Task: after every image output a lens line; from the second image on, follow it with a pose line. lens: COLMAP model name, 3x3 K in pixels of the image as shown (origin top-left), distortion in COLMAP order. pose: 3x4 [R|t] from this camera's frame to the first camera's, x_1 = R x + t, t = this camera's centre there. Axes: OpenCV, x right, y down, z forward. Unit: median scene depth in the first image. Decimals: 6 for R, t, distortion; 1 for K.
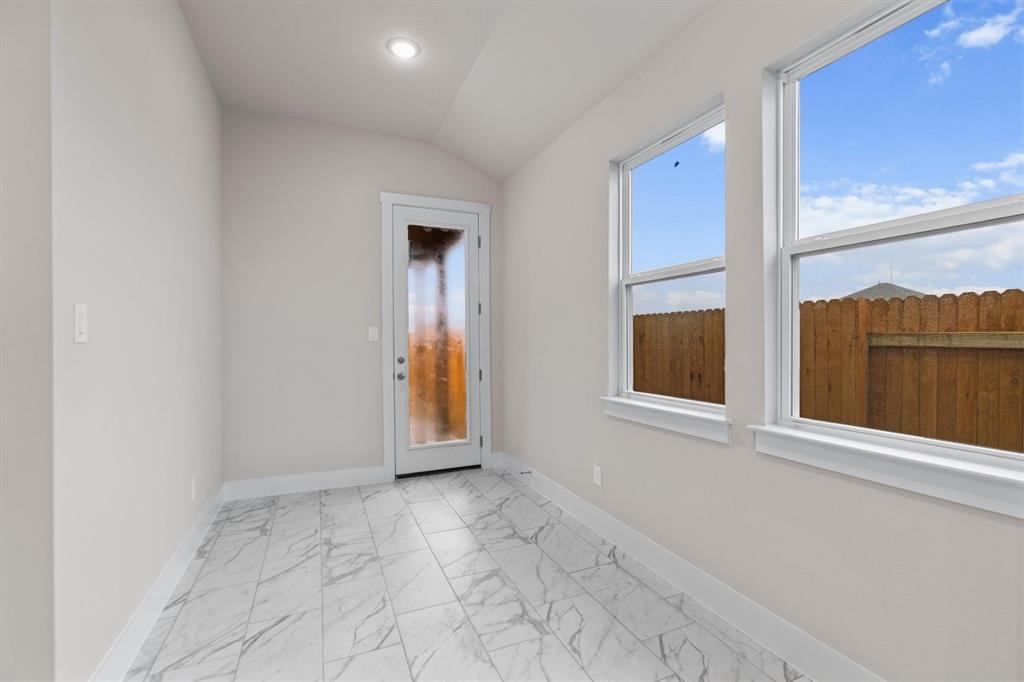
lens RADIAL K [[450.8, 0, 512.0], [0, 450.8, 341.0], [0, 0, 1]] dist [0.094728, 0.000220]
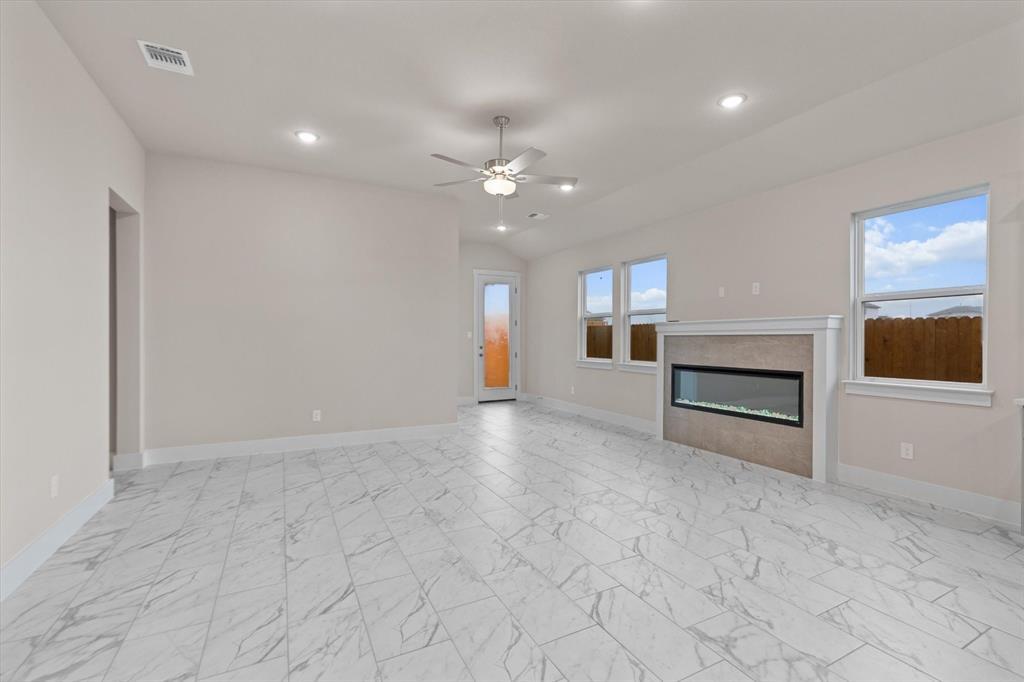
lens RADIAL K [[452.7, 0, 512.0], [0, 452.7, 341.0], [0, 0, 1]] dist [-0.001331, 0.001403]
pose [[0.997515, 0.009470, 0.069821, -0.249422], [-0.009703, 0.999948, 0.002989, 0.004209], [-0.069789, -0.003659, 0.997555, -1.132580]]
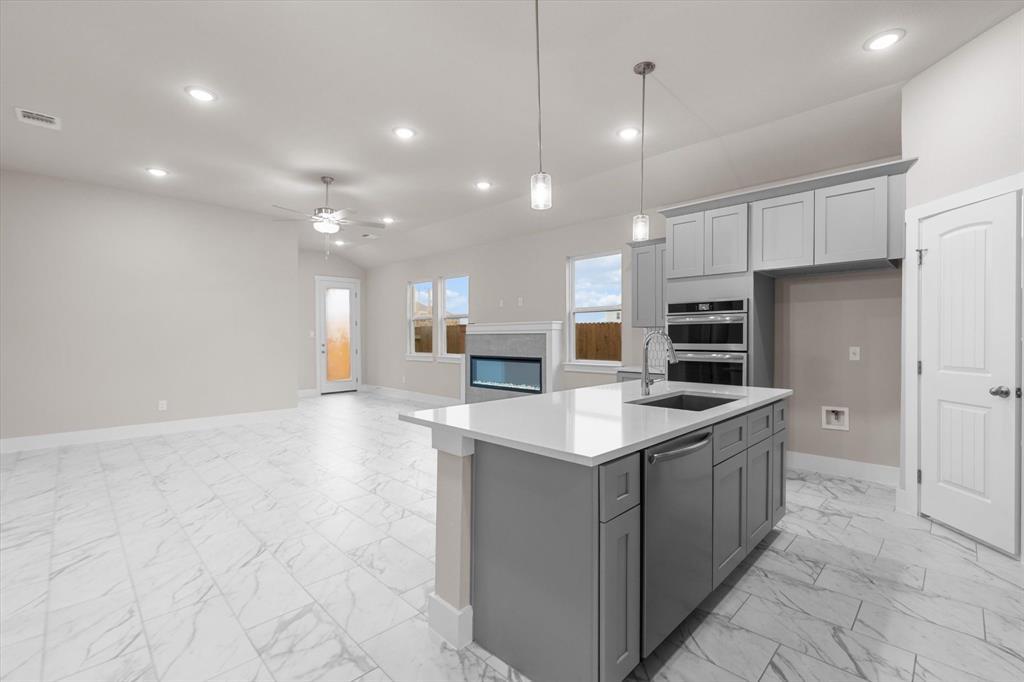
lens RADIAL K [[452.7, 0, 512.0], [0, 452.7, 341.0], [0, 0, 1]] dist [-0.001331, 0.001403]
pose [[0.930627, 0.001216, 0.365968, -0.192235], [-0.003365, 0.999981, 0.005234, 0.004318], [-0.365954, -0.006102, 0.930613, -1.591815]]
